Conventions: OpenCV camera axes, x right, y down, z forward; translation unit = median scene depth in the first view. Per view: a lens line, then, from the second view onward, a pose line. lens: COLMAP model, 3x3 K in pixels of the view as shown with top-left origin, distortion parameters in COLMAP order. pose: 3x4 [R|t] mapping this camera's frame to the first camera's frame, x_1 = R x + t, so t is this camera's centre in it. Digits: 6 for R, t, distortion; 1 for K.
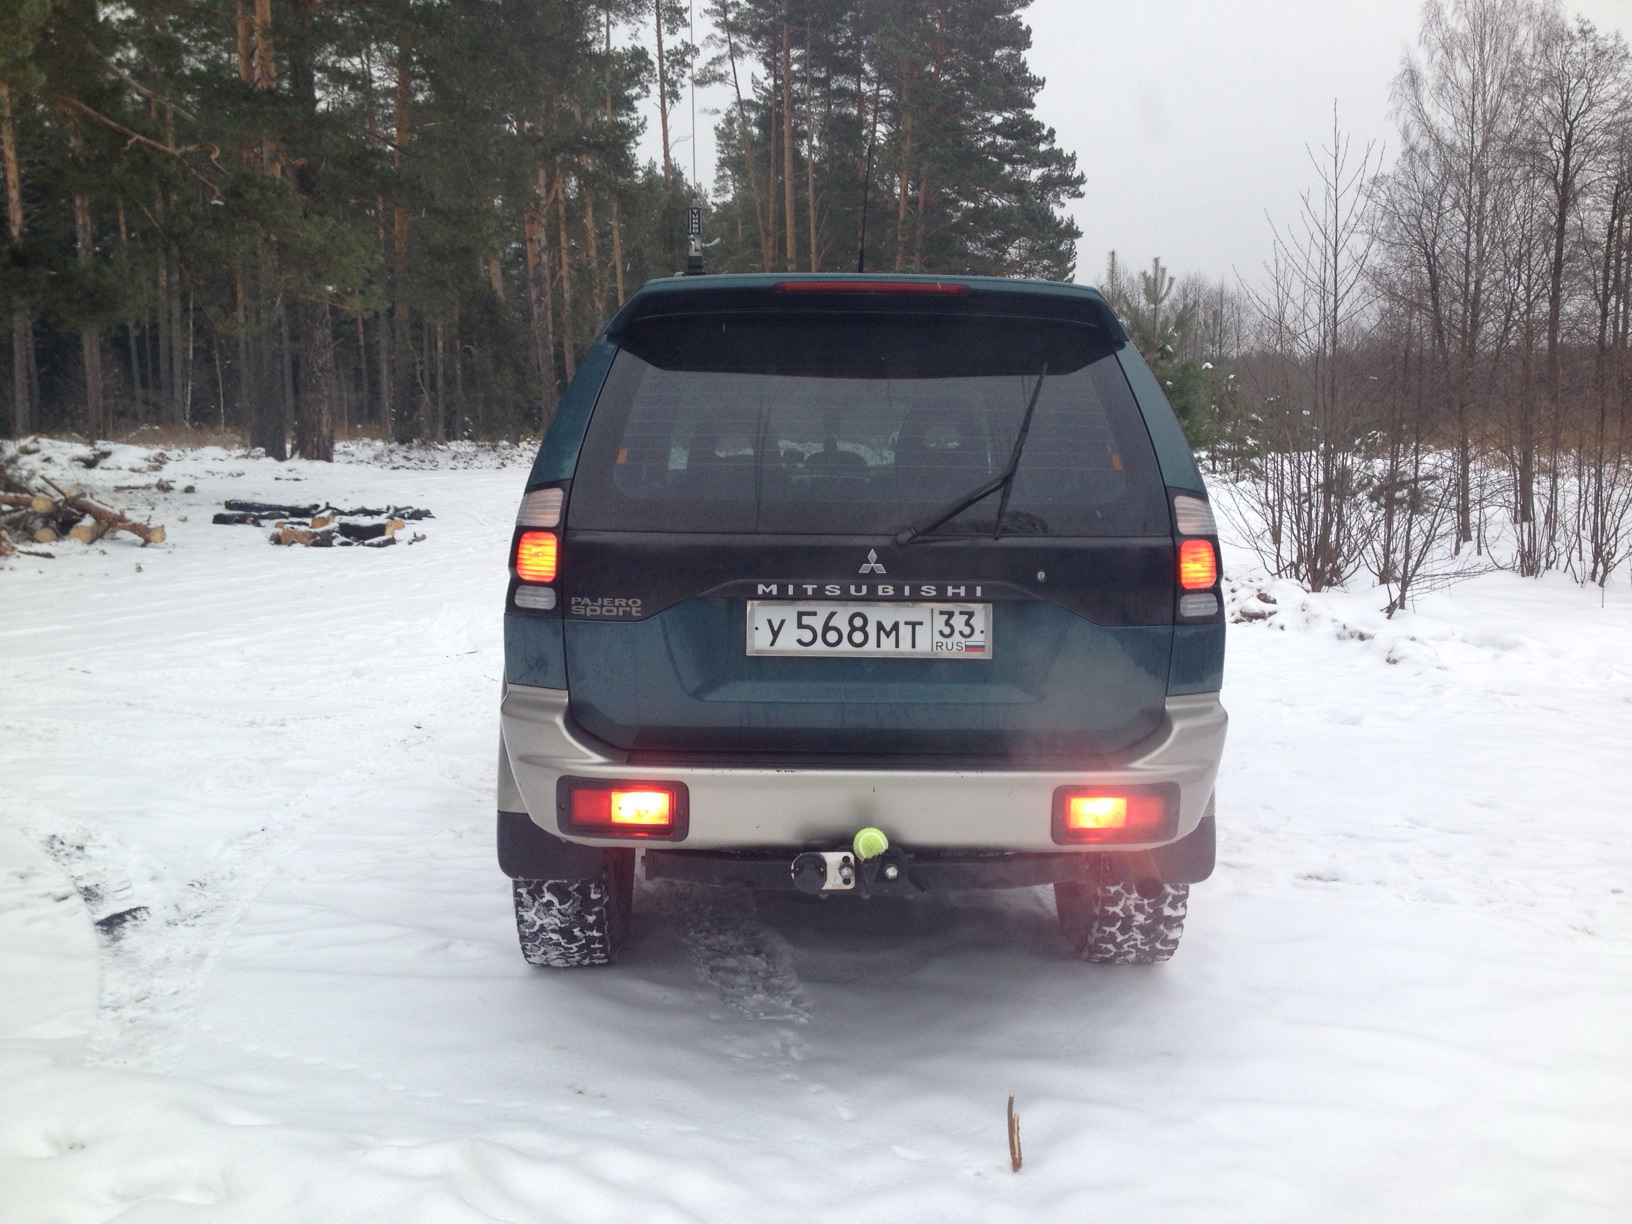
lens RADIAL K [[1489.7, 0, 851.7], [0, 1489.7, 612.4], [0, 0, 1]] dist [0.089484, -0.179096]
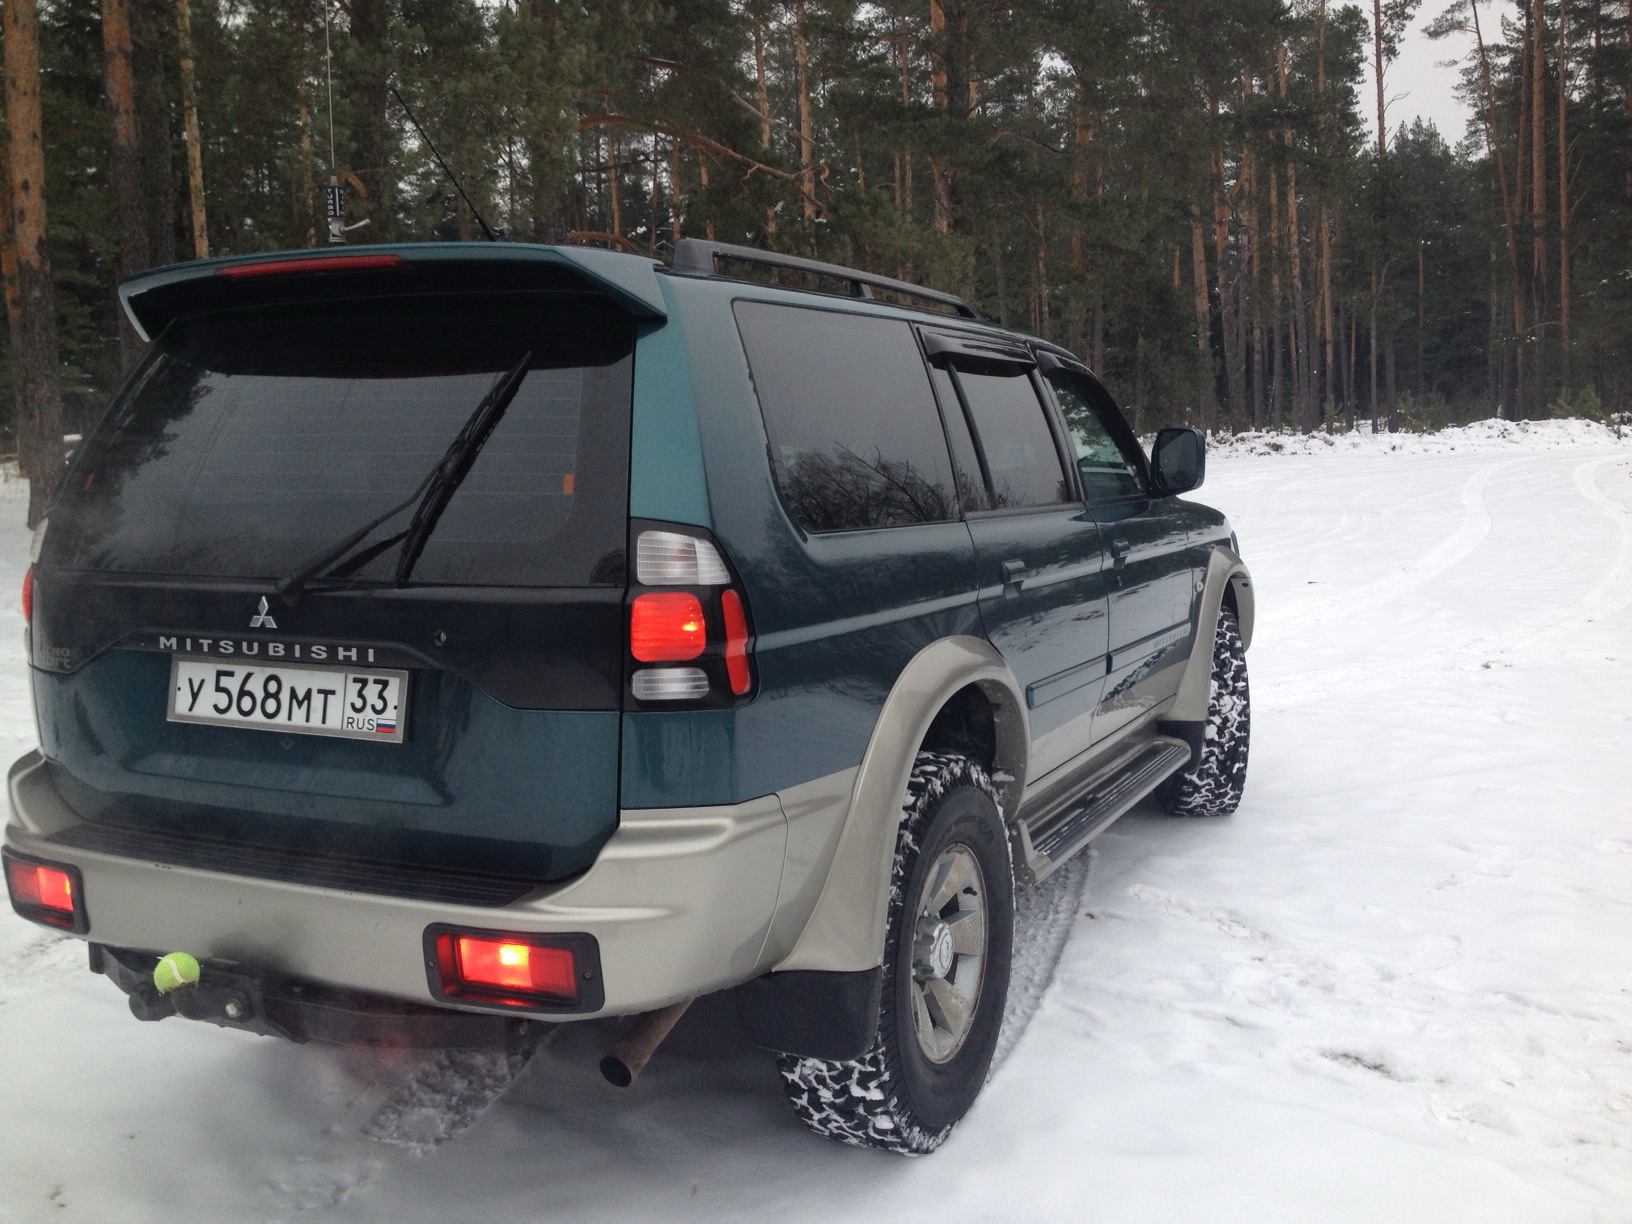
lens RADIAL K [[1489.7, 0, 851.7], [0, 1489.7, 612.4], [0, 0, 1]] dist [0.089484, -0.179096]
pose [[0.883828, 0.027760, -0.466988, 0.654108], [-0.024083, 0.999614, 0.013842, -0.052097], [0.467192, -0.000987, 0.884155, 0.428222]]
